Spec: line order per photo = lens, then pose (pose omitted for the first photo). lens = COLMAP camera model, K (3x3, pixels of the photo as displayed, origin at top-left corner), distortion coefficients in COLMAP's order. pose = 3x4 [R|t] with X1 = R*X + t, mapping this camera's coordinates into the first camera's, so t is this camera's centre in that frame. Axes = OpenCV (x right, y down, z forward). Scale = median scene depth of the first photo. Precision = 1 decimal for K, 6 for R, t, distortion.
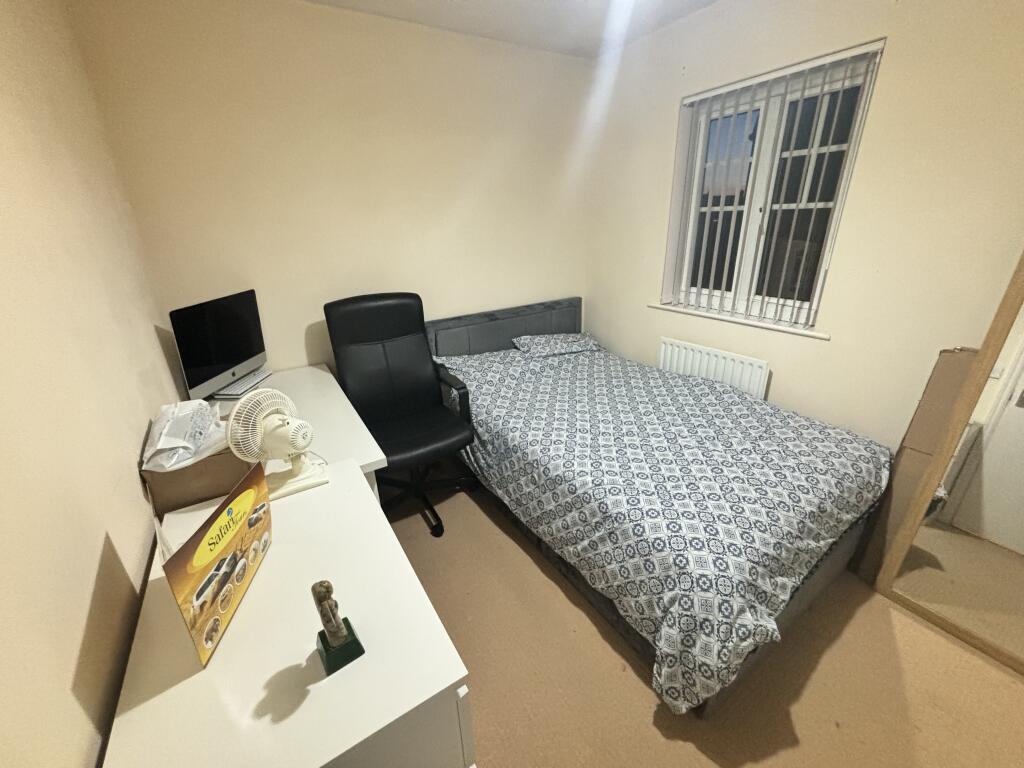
lens RADIAL K [[409.8, 0, 512.1], [0, 409.8, 382.7], [0, 0, 1]] dist [-0.003843, -0.000048]
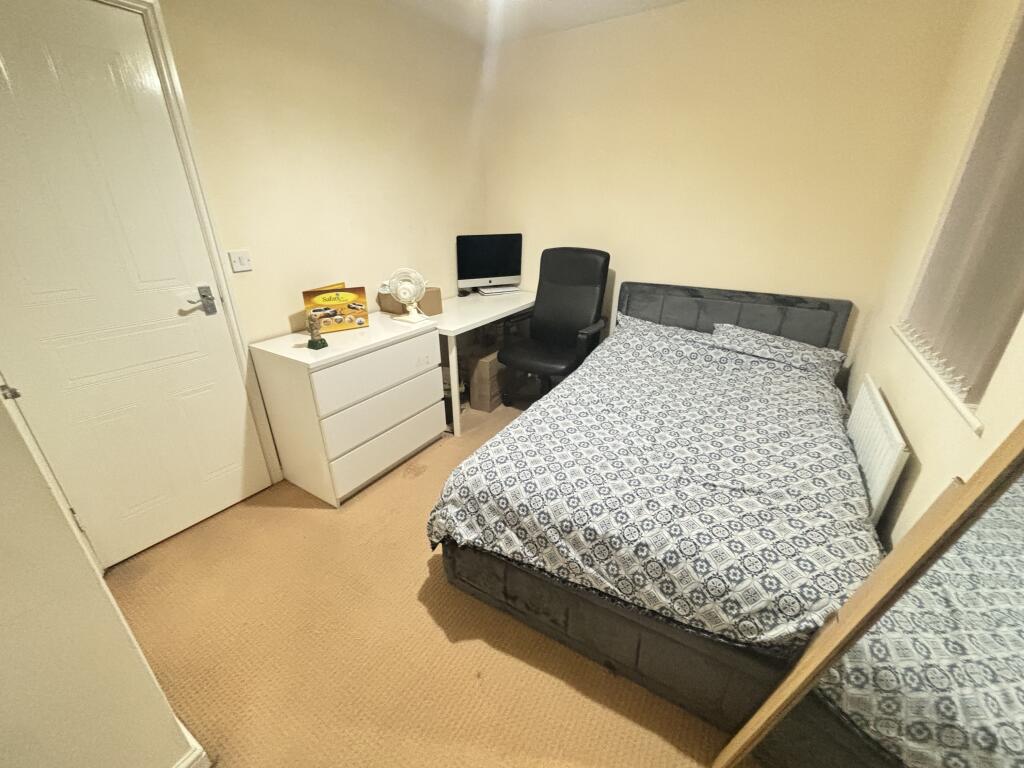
lens RADIAL K [[409.8, 0, 507.0], [0, 409.8, 384.9], [0, 0, 1]] dist [-0.003843, -0.000048]
pose [[0.428273, 0.391062, -0.814649, 0.662534], [-0.338829, 0.905232, 0.256418, -0.066901], [0.837722, 0.166209, 0.520189, 0.179683]]
